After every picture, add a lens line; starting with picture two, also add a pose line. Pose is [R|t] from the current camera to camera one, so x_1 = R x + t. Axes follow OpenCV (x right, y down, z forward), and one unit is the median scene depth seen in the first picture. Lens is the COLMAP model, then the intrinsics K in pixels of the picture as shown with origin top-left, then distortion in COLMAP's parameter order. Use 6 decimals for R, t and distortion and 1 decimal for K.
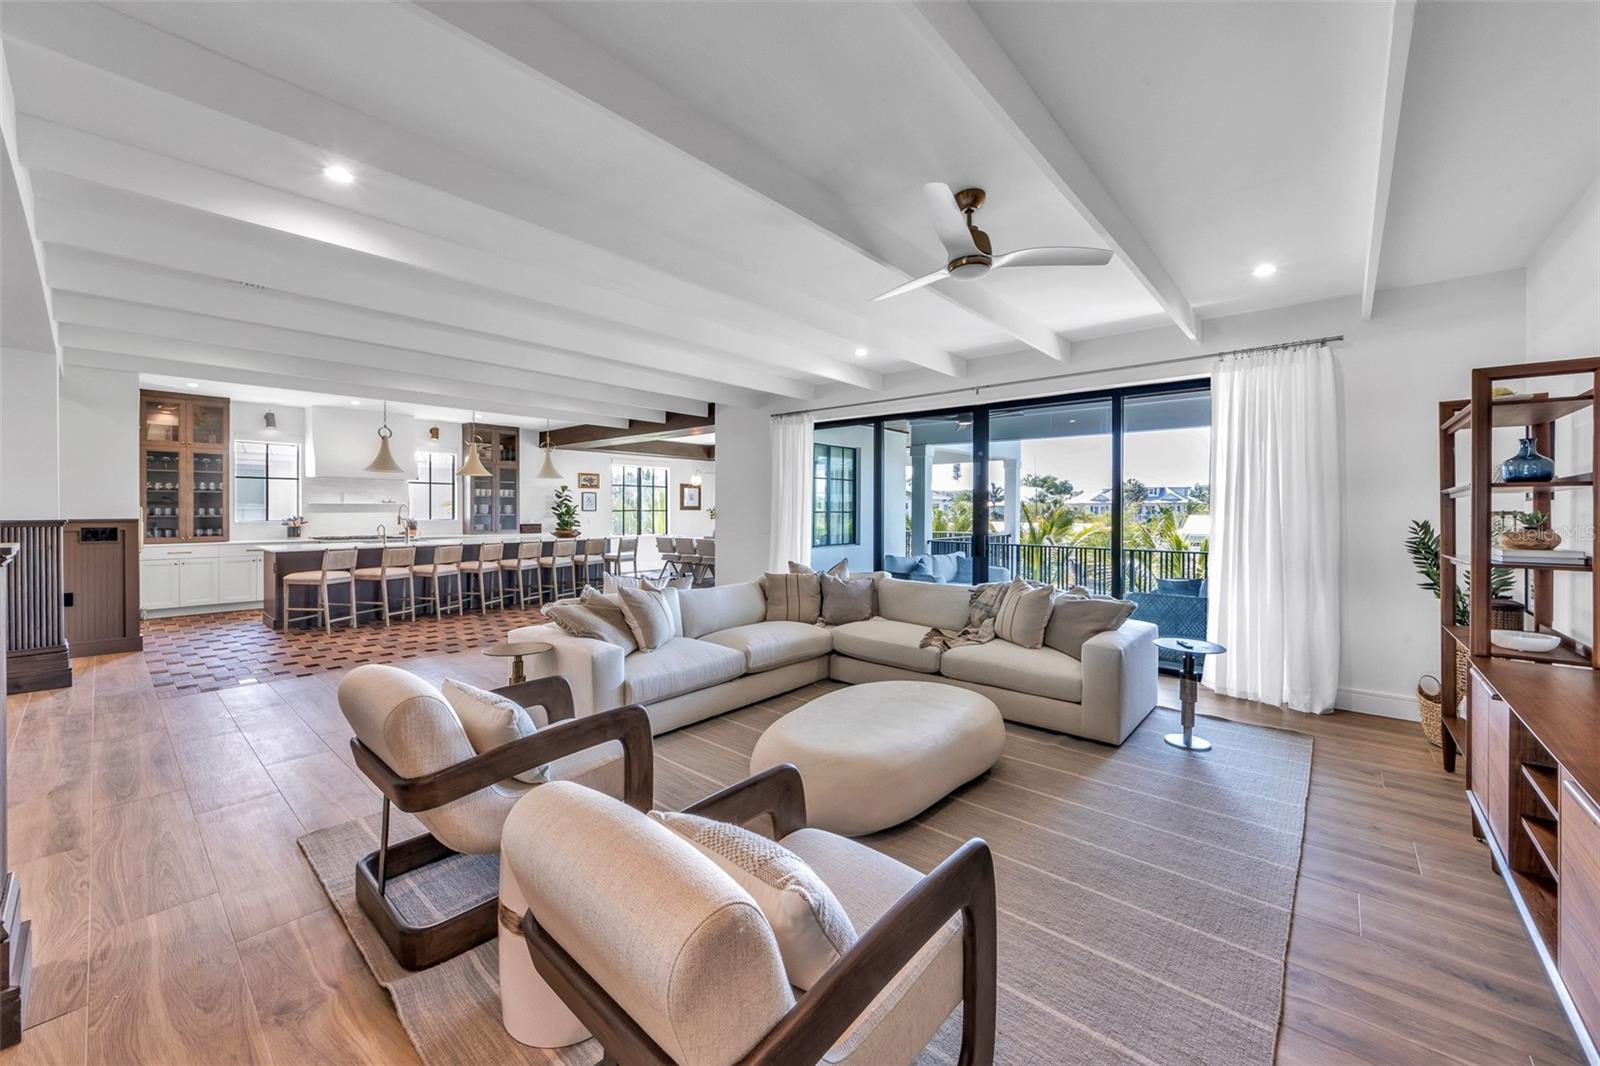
lens RADIAL K [[617.2, 0, 796.4], [0, 617.2, 513.3], [0, 0, 1]] dist [-0.004301, -0.000537]
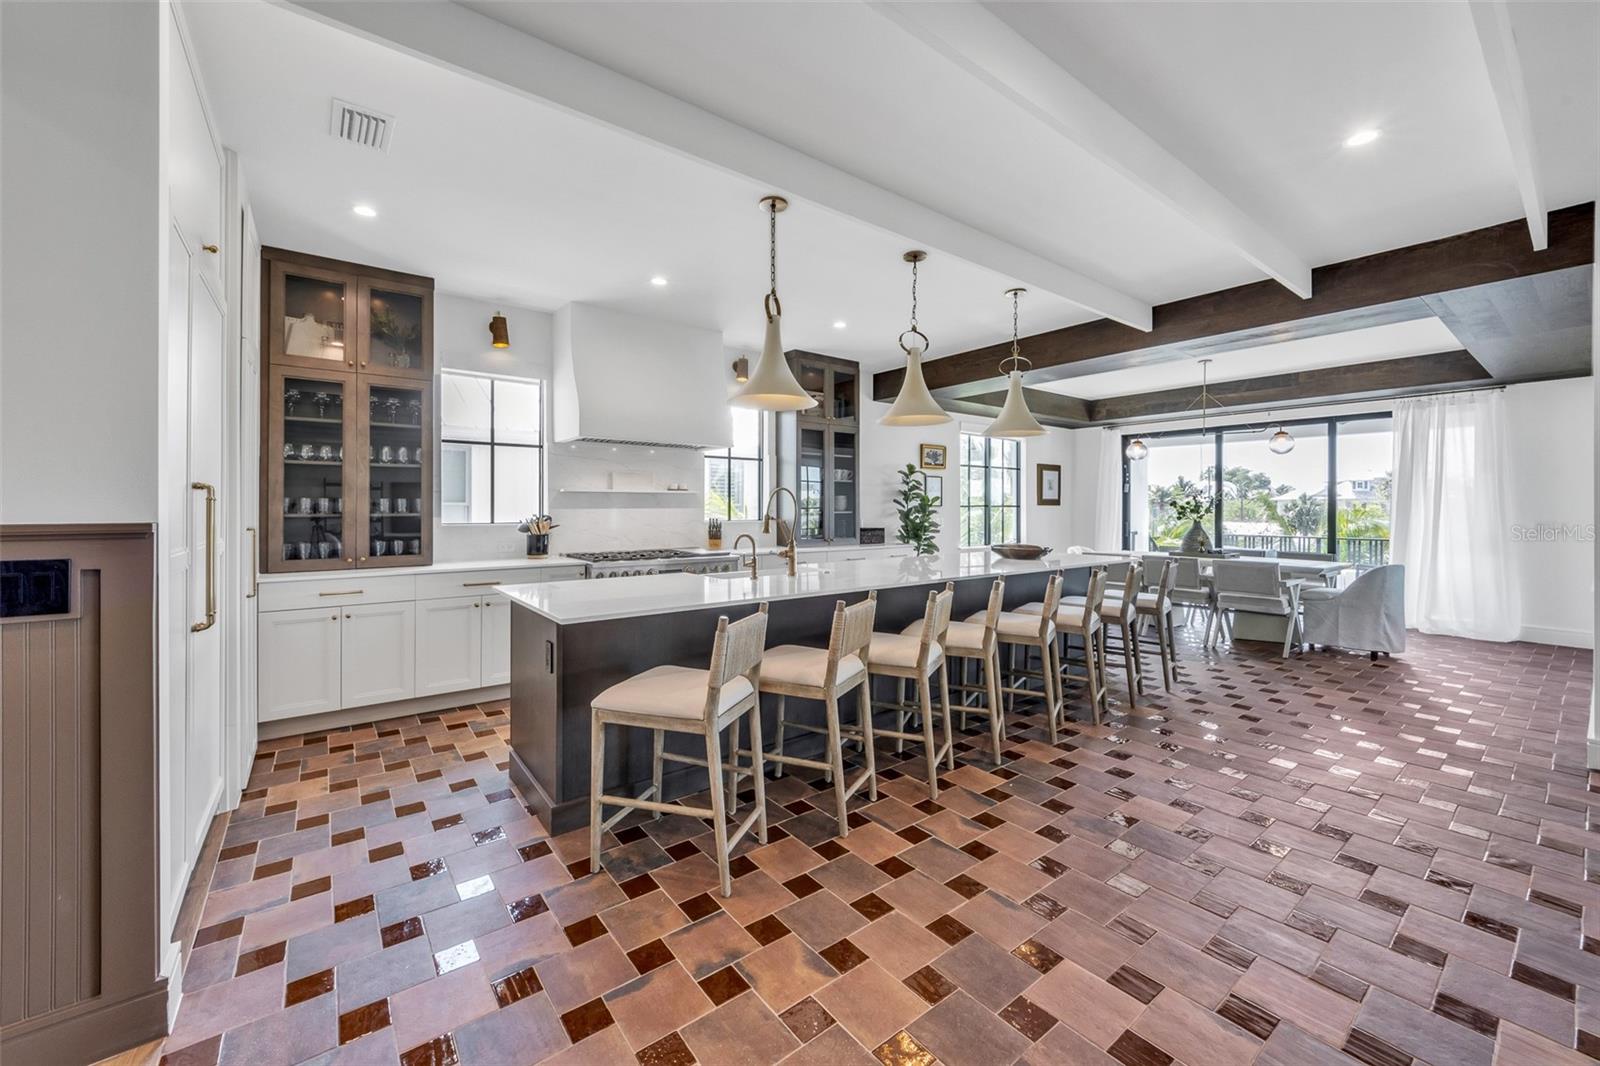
lens RADIAL K [[623.2, 0, 791.3], [0, 623.2, 505.6], [0, 0, 1]] dist [-0.000472, -0.000923]
pose [[0.980129, -0.003367, -0.198334, -0.513190], [0.001139, 0.999935, -0.011347, 0.003196], [0.198359, 0.010896, 0.980069, 0.537494]]
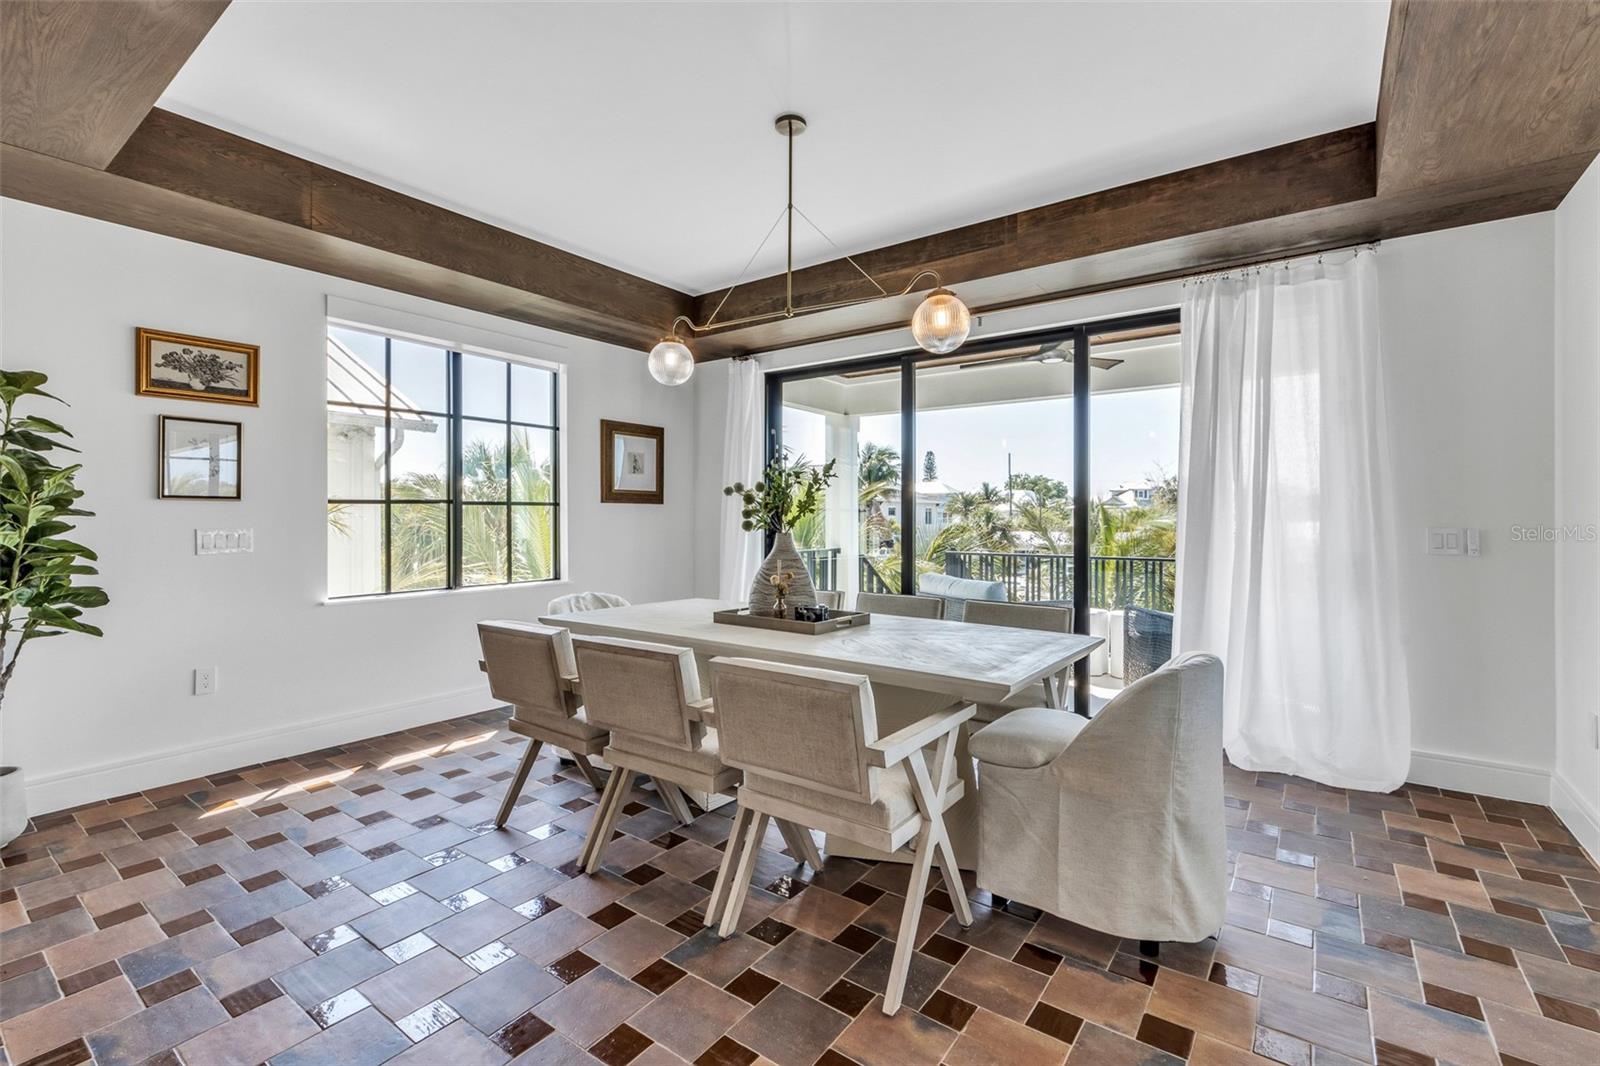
lens RADIAL K [[704.8, 0, 790.6], [0, 704.8, 511.5], [0, 0, 1]] dist [-0.002305, -0.000210]
pose [[0.996907, -0.002991, 0.078537, -0.197914], [0.004215, 0.999872, -0.015423, 0.009104], [-0.078481, 0.015706, 0.996792, 1.045931]]
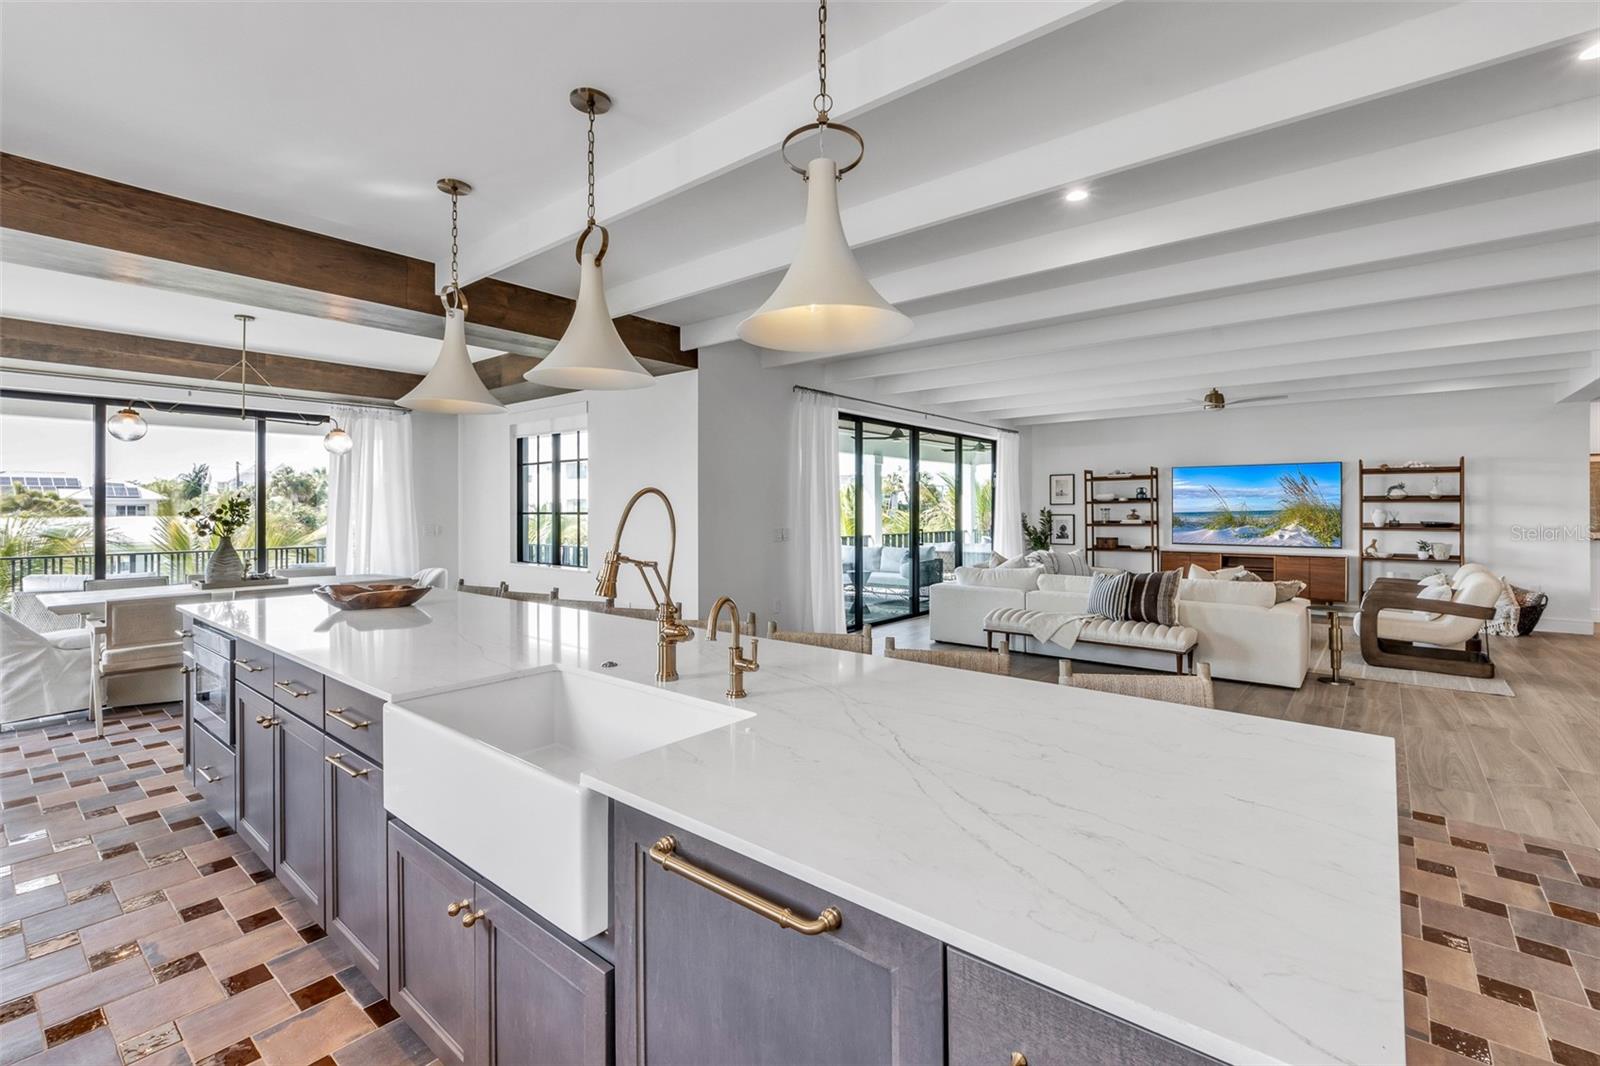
lens RADIAL K [[704.8, 0, 796.9], [0, 704.8, 509.5], [0, 0, 1]] dist [-0.002305, -0.000210]
pose [[-0.026646, -0.004328, 0.999636, -0.807213], [0.008772, 0.999951, 0.004563, -0.008490], [-0.999606, 0.008890, -0.026606, 0.905812]]
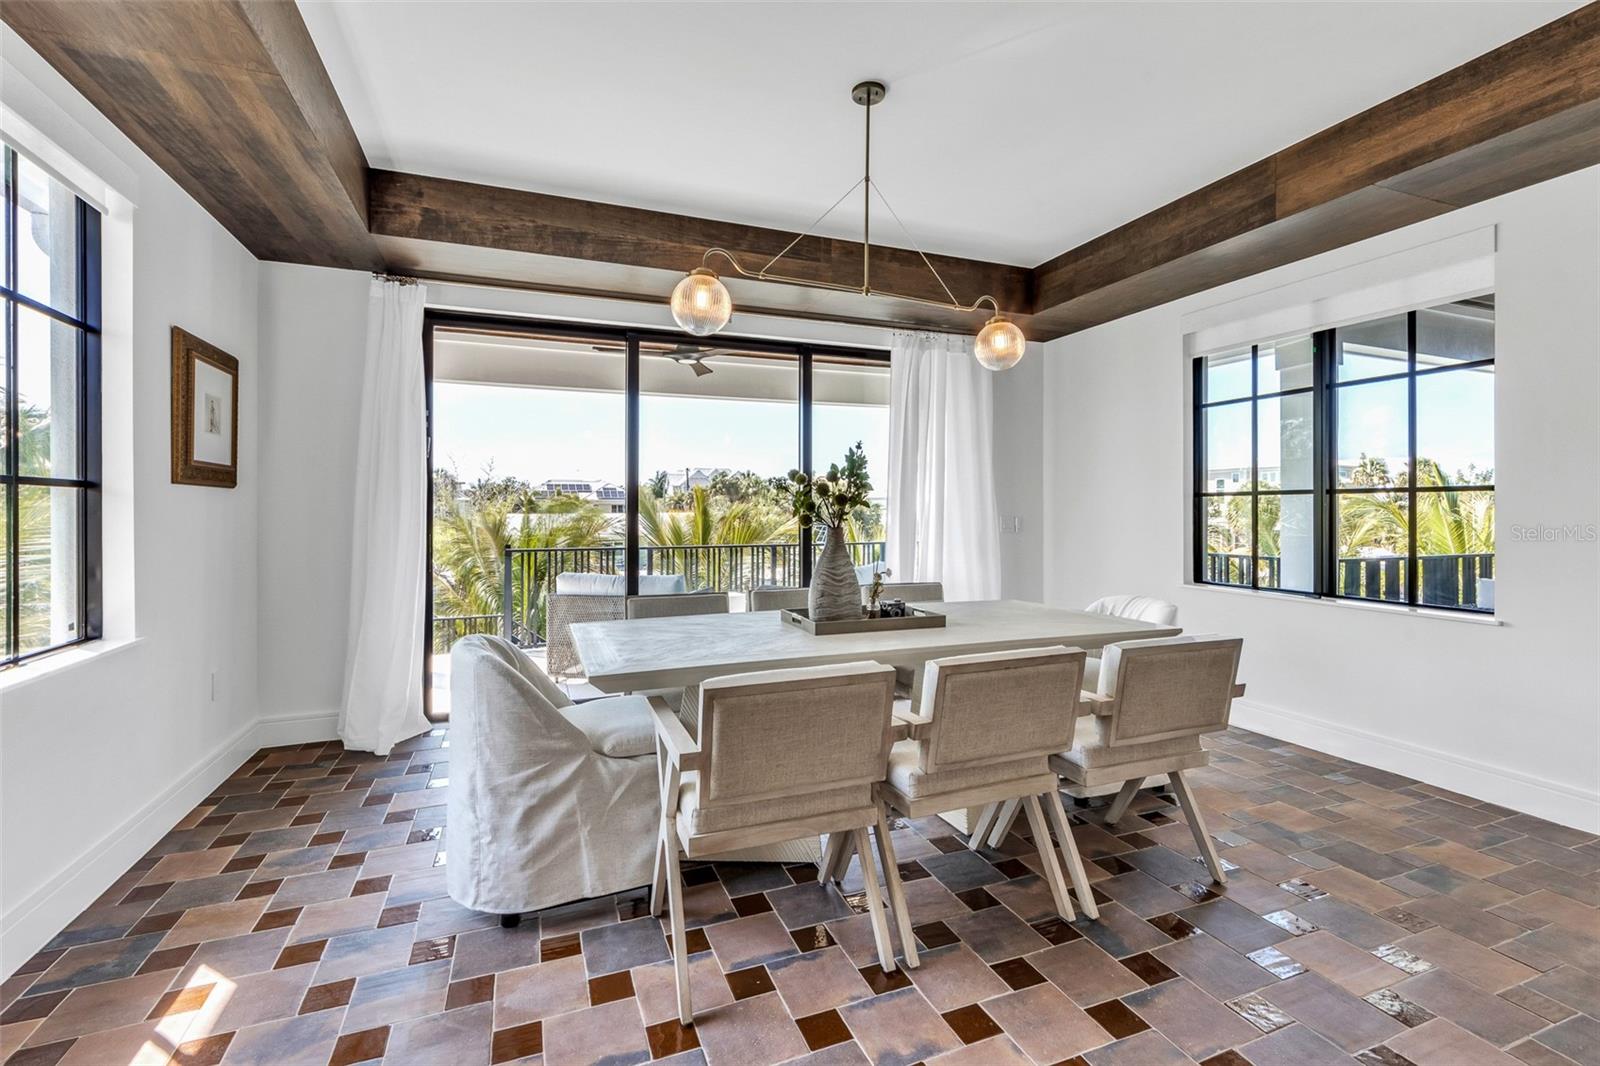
lens RADIAL K [[704.8, 0, 796.5], [0, 704.8, 507.7], [0, 0, 1]] dist [-0.002305, -0.000210]
pose [[0.464645, -0.001036, 0.885497, -0.463400], [0.008805, 0.999955, -0.003451, 0.006300], [-0.885453, 0.009401, 0.464633, 1.260661]]
